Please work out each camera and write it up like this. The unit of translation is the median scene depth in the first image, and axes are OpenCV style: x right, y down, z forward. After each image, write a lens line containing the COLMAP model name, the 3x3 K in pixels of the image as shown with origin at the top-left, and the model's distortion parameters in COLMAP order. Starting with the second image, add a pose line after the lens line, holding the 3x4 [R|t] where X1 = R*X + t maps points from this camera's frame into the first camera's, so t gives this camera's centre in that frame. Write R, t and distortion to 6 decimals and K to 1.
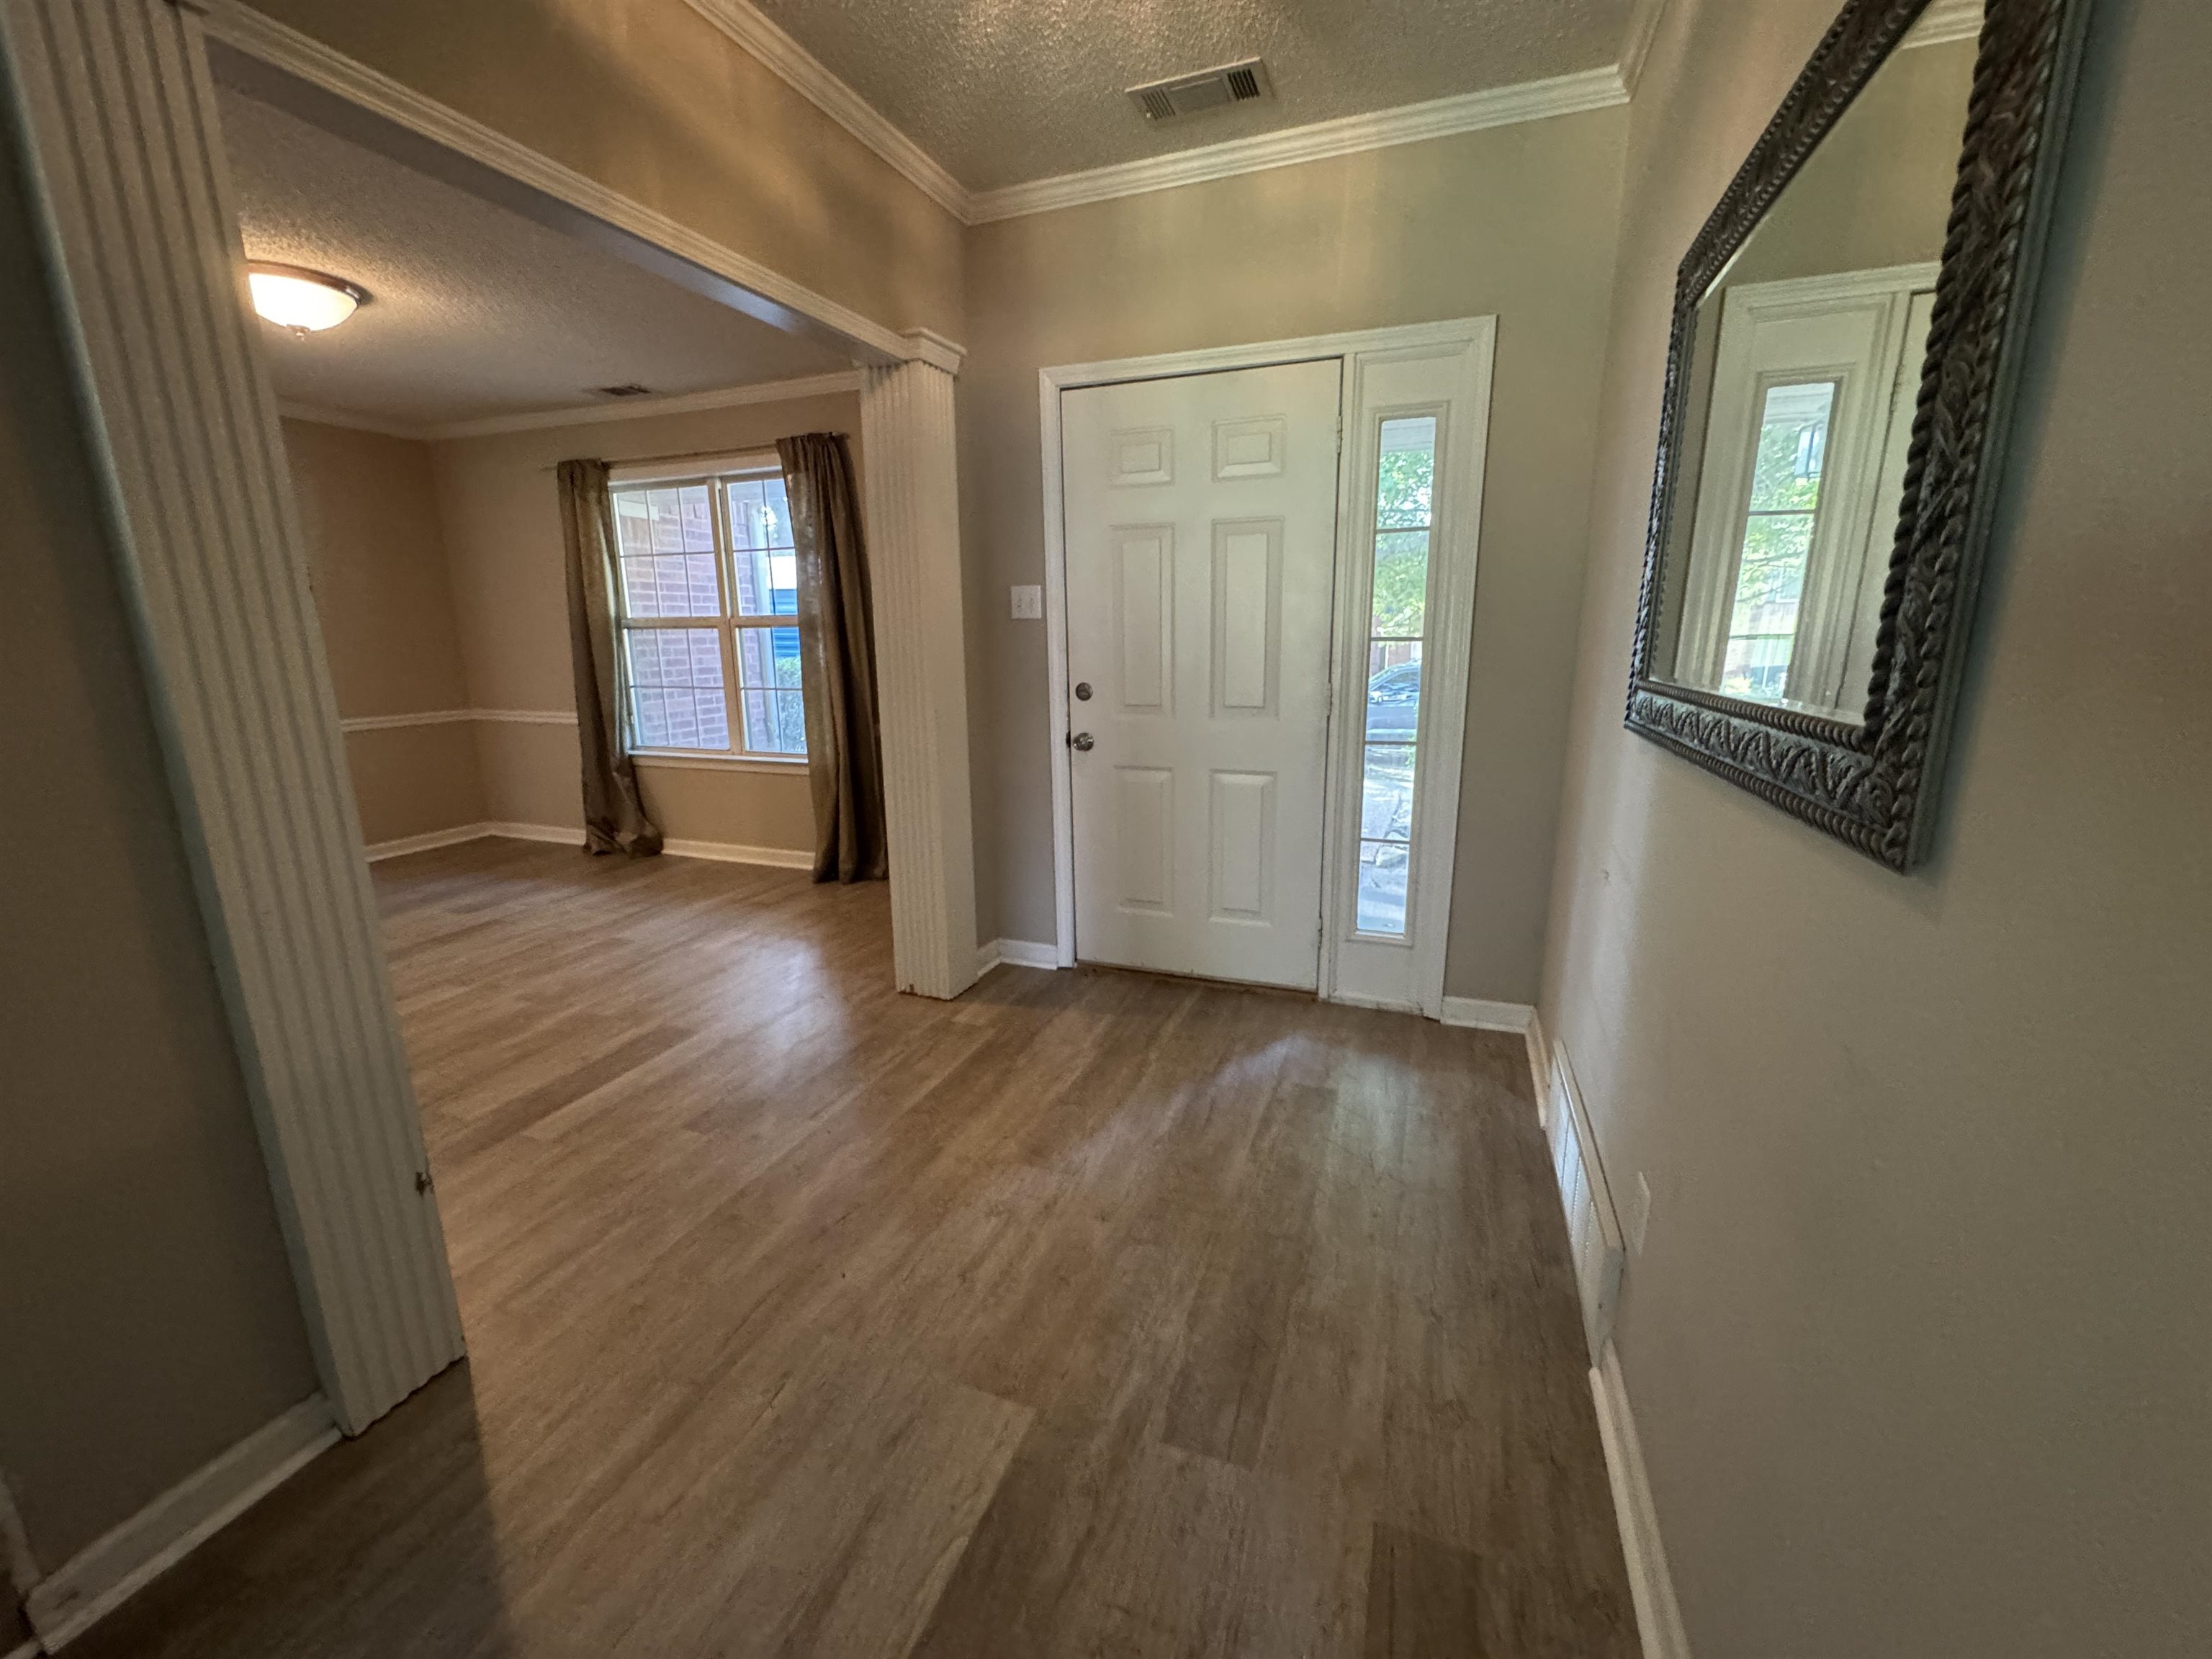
lens RADIAL K [[881.0, 0, 1103.4], [0, 881.0, 829.1], [0, 0, 1]] dist [0.001009, -0.000070]
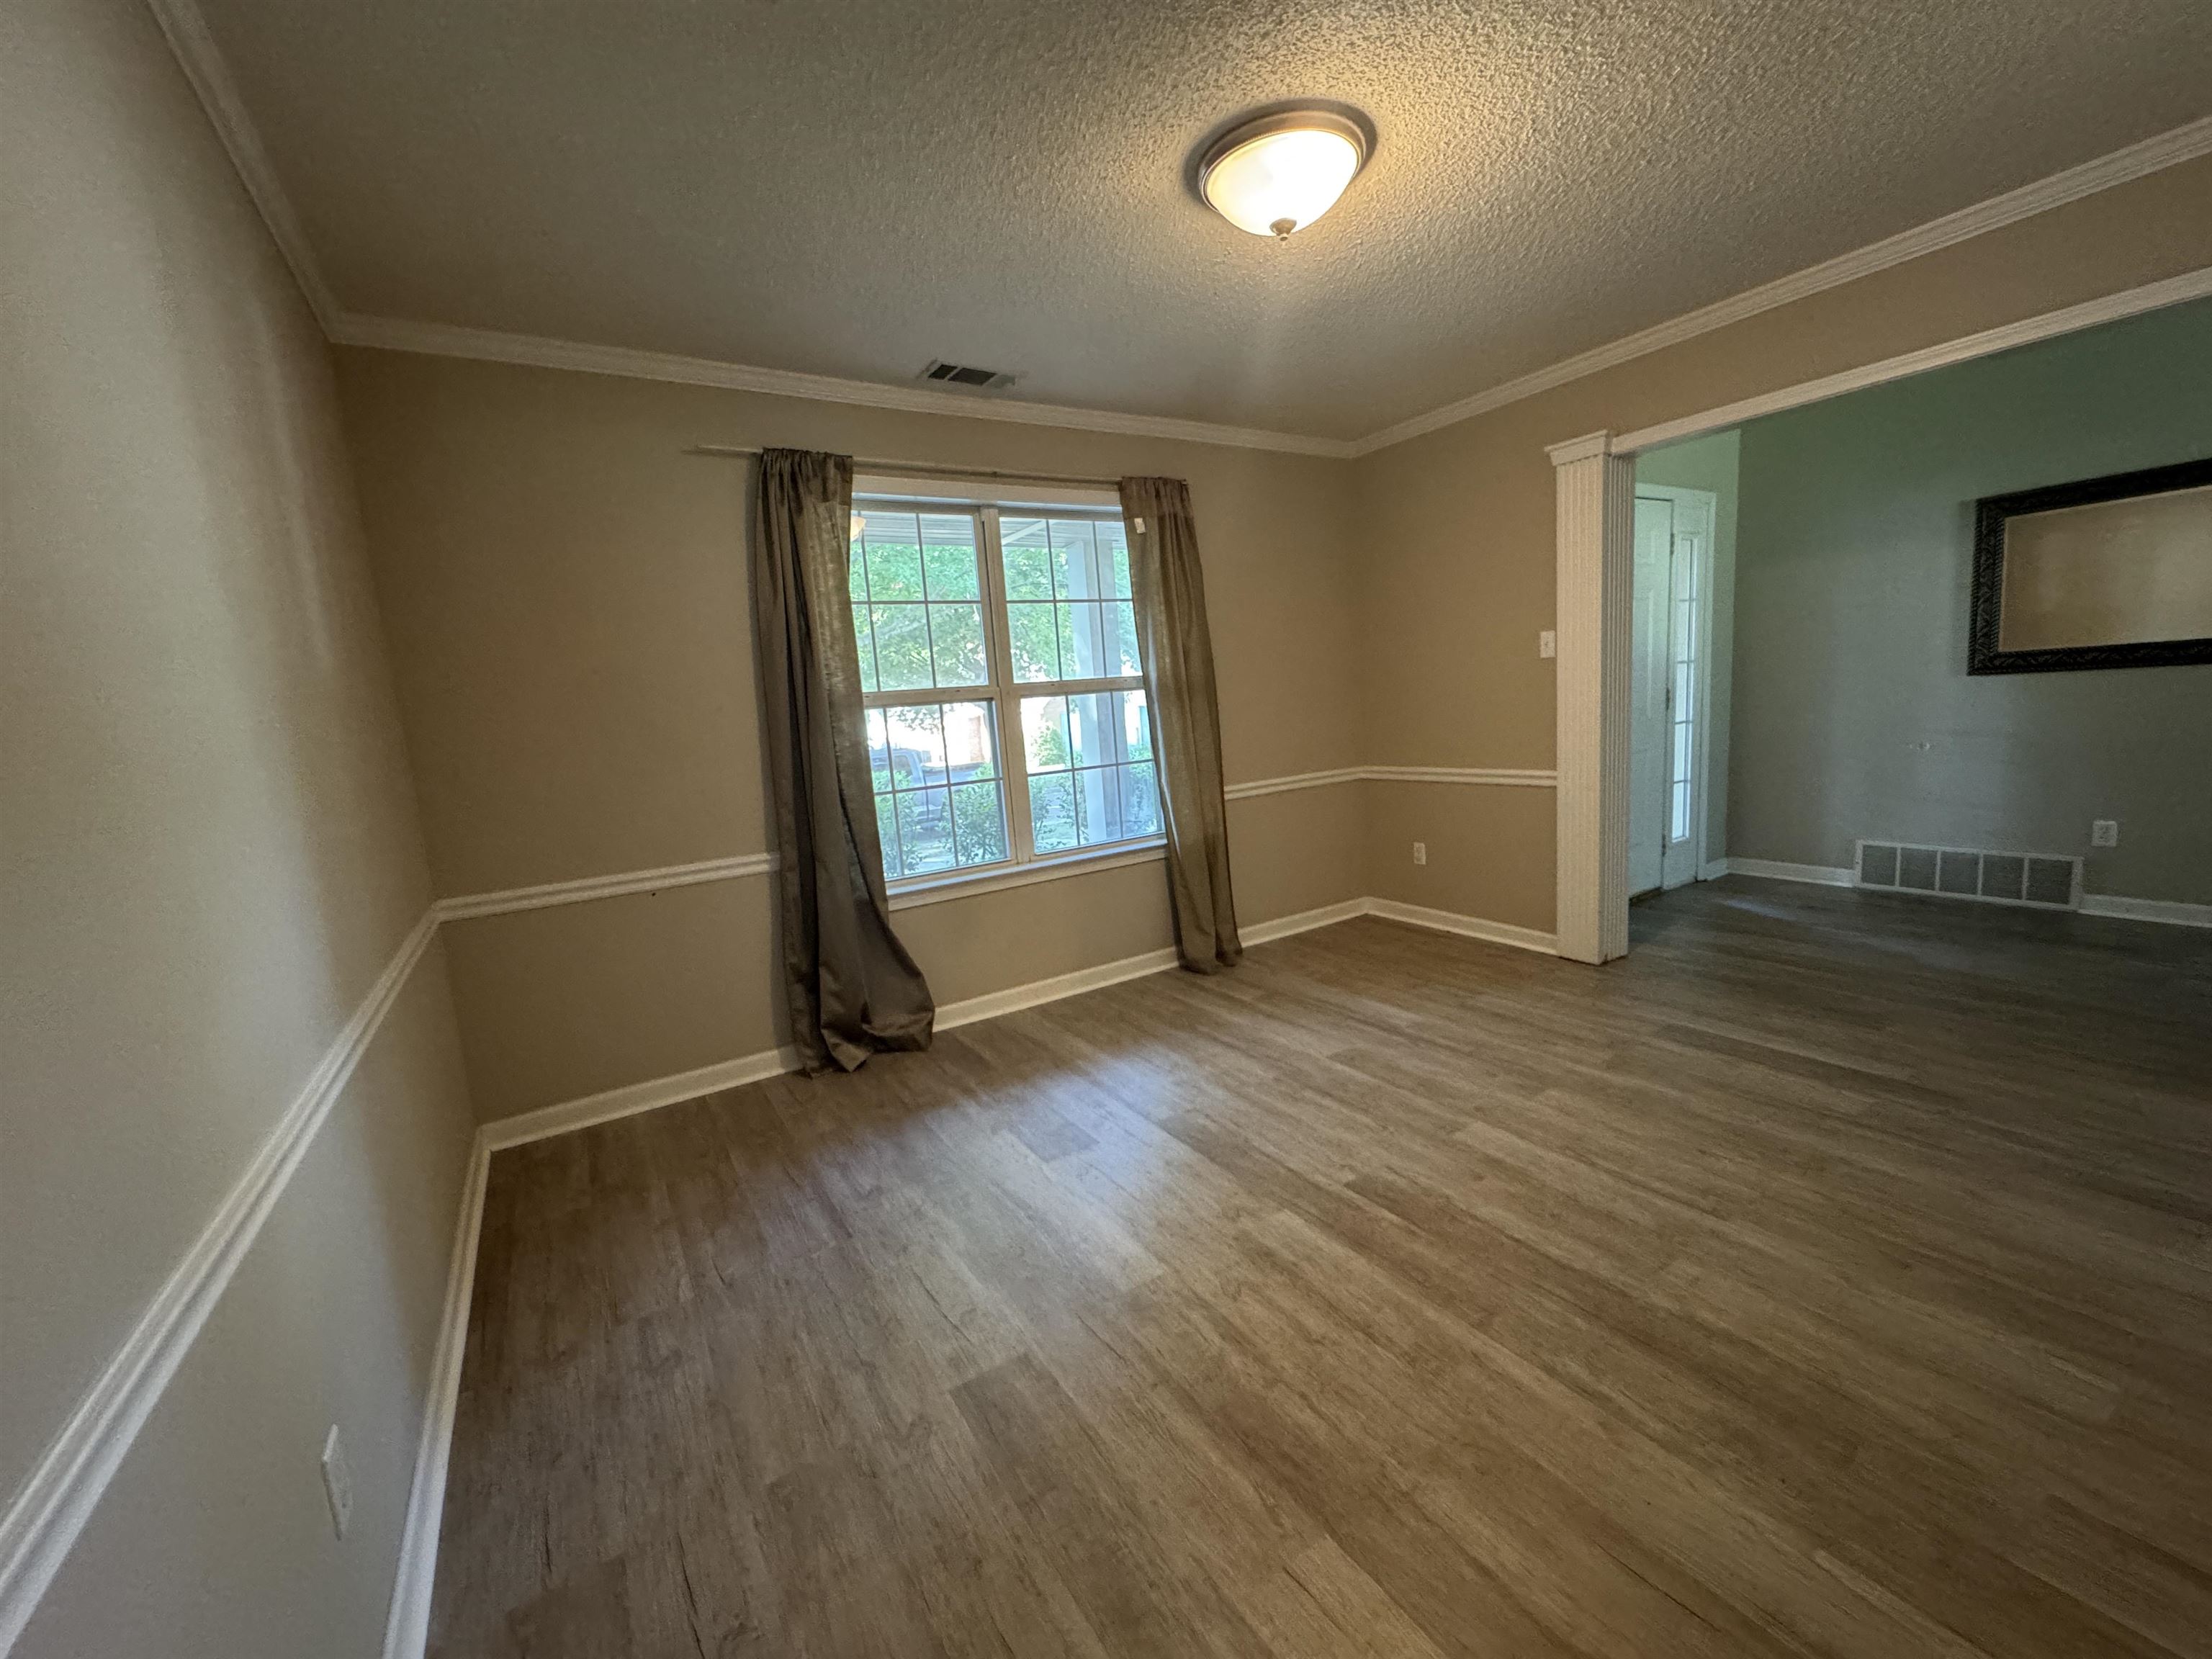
lens RADIAL K [[881.0, 0, 1103.8], [0, 881.0, 832.6], [0, 0, 1]] dist [0.001009, -0.000070]
pose [[0.598744, -0.156067, 0.785589, -1.100817], [0.241535, 0.970353, 0.008684, -0.113562], [-0.763654, 0.184548, 0.618688, 0.535824]]
